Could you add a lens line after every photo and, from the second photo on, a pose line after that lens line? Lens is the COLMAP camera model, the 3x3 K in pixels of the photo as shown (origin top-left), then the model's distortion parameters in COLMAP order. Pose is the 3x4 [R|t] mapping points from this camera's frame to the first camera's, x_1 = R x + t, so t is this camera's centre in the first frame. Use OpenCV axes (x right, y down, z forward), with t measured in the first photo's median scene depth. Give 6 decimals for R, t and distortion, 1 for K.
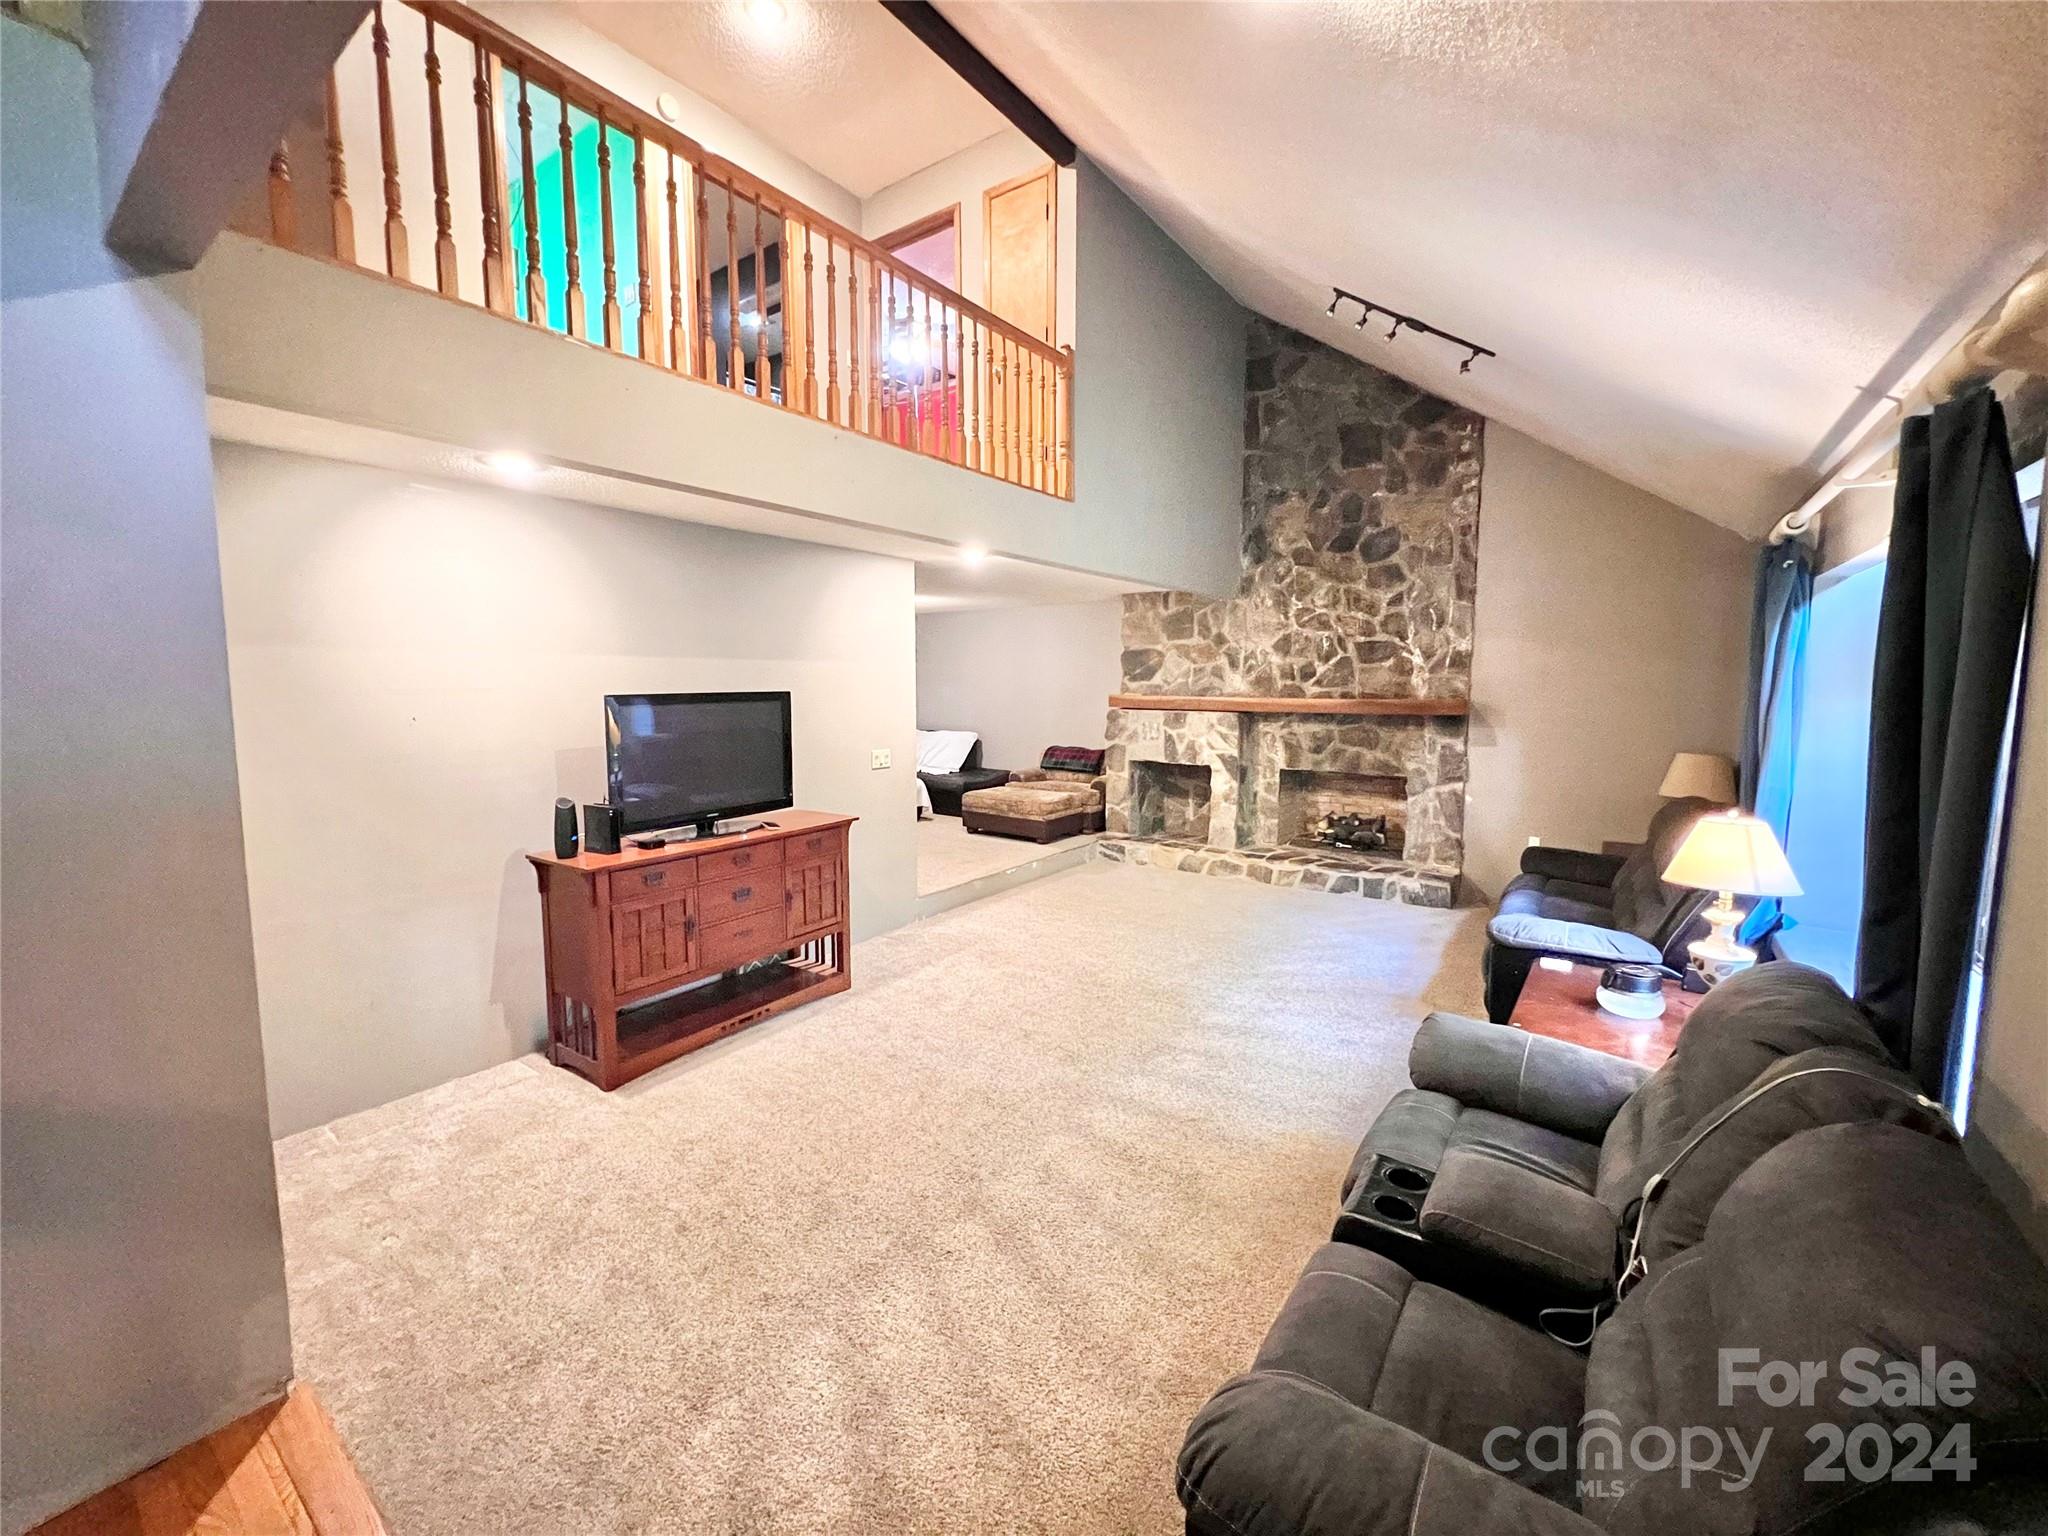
lens RADIAL K [[820.3, 0, 1020.5], [0, 820.3, 761.3], [0, 0, 1]] dist [-0.002370, -0.000346]
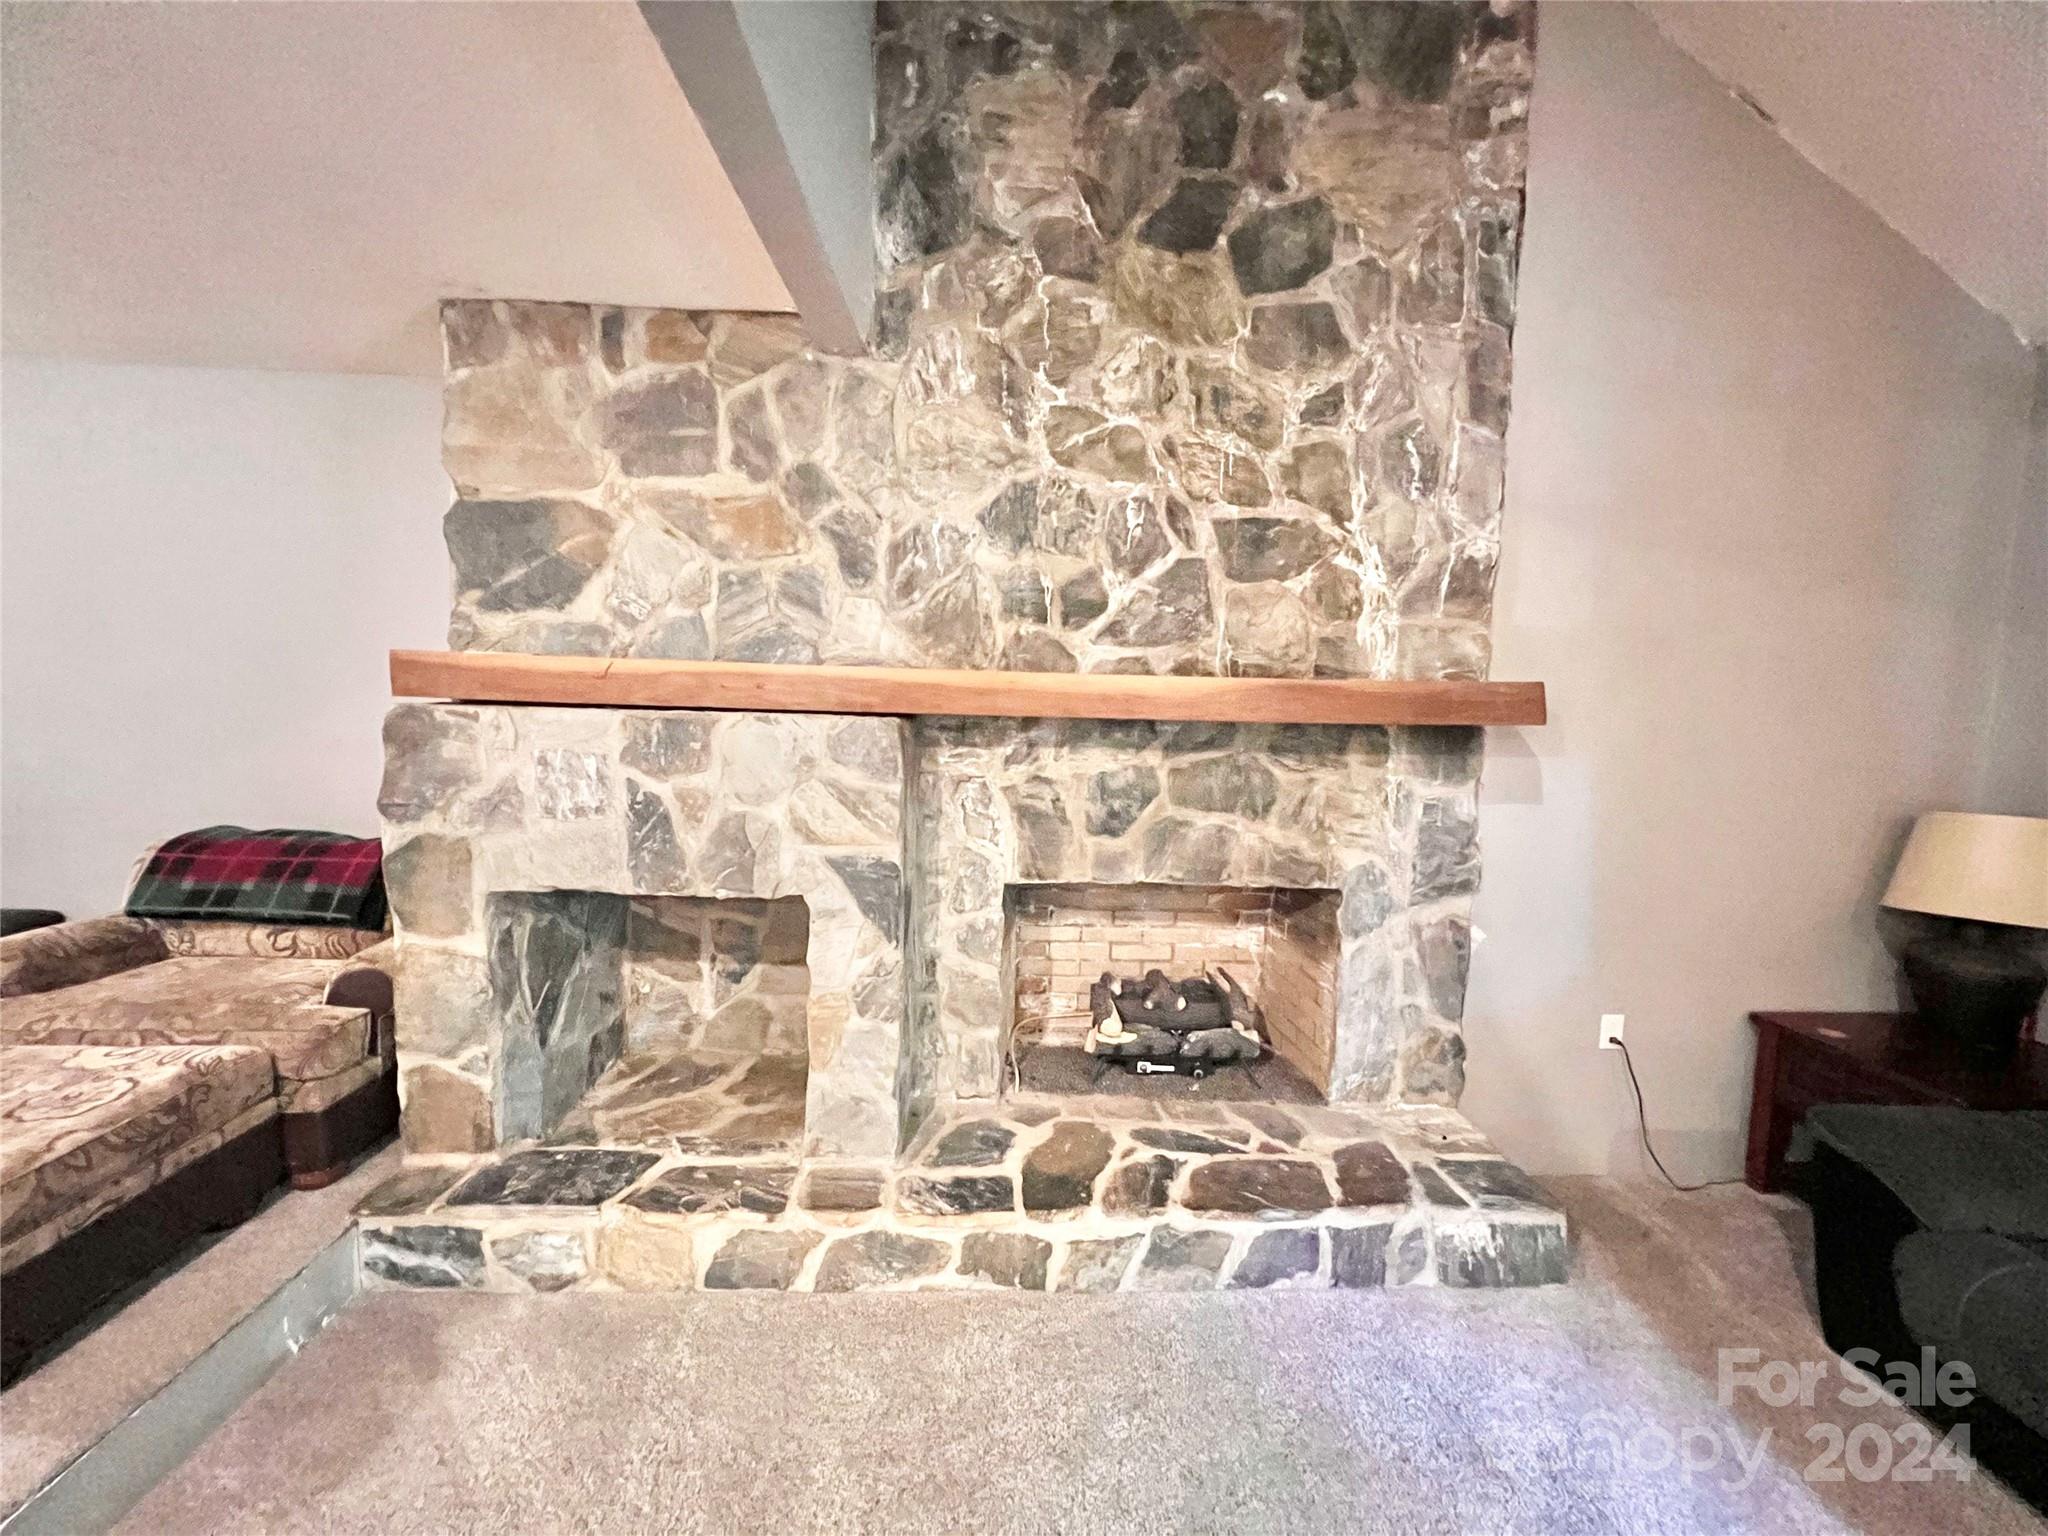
lens RADIAL K [[820.3, 0, 1020.5], [0, 820.3, 761.3], [0, 0, 1]] dist [-0.002370, -0.000346]
pose [[0.787954, -0.032598, 0.614871, 0.120420], [0.034840, 0.999358, 0.008335, -0.046396], [-0.614748, 0.014855, 0.788584, 0.767480]]
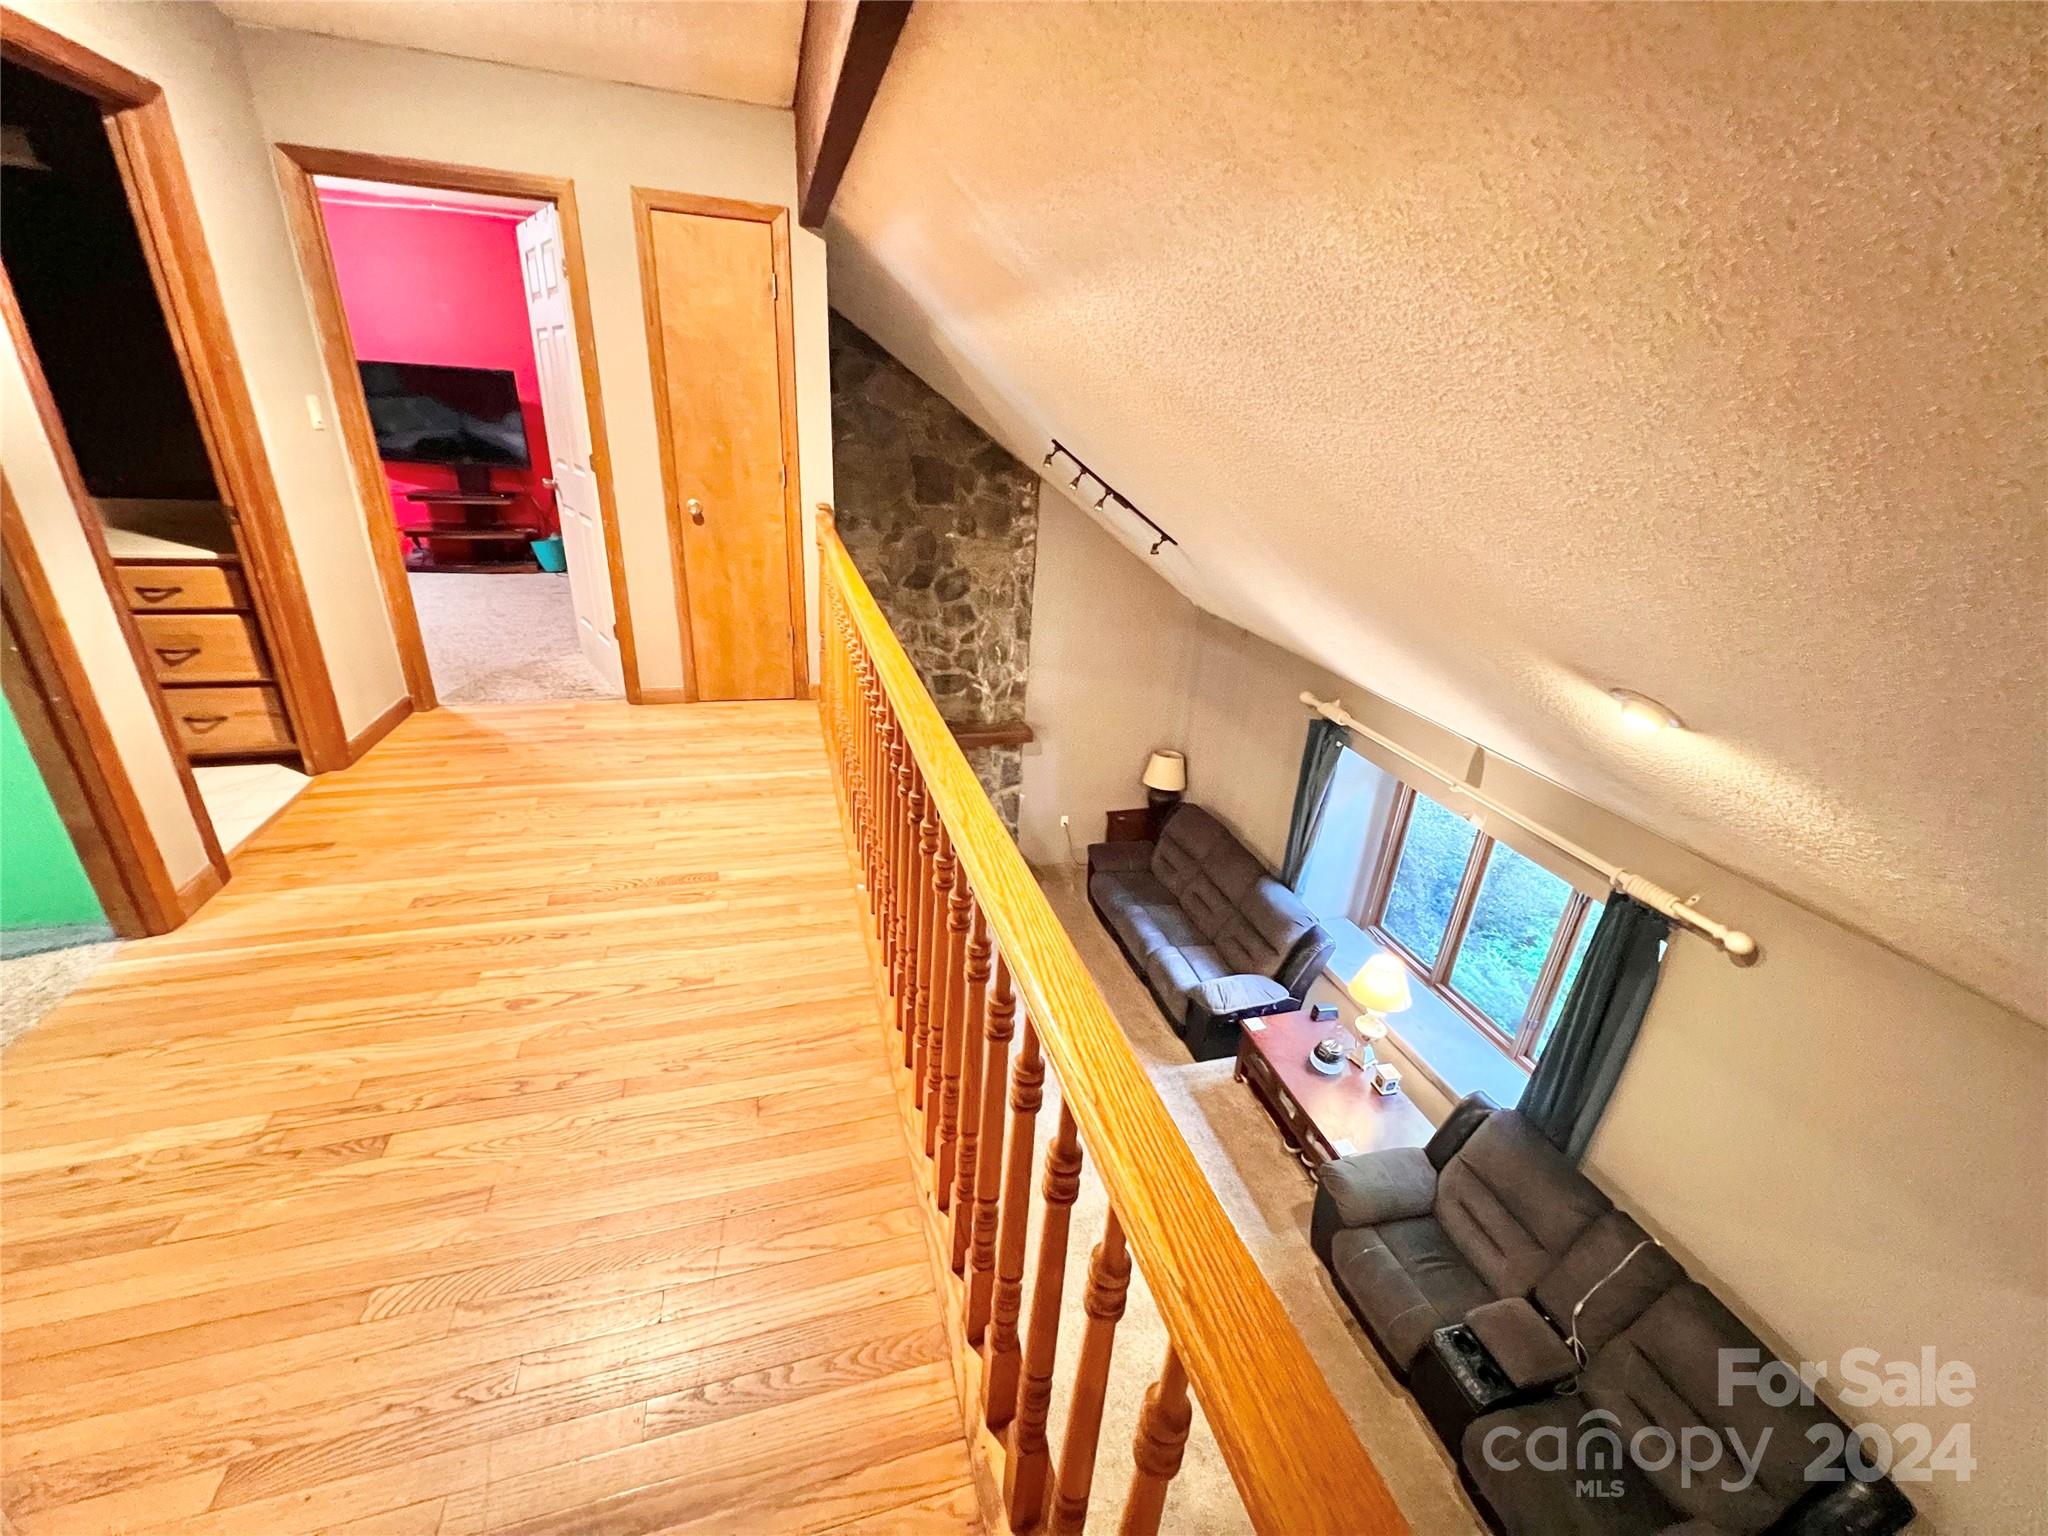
lens RADIAL K [[822.7, 0, 1020.2], [0, 822.7, 761.0], [0, 0, 1]] dist [-0.003431, 0.000655]
pose [[0.605776, -0.281657, 0.744114, -0.327119], [0.017758, 0.939798, 0.341269, -0.393139], [-0.795437, -0.193519, 0.574308, 0.289849]]
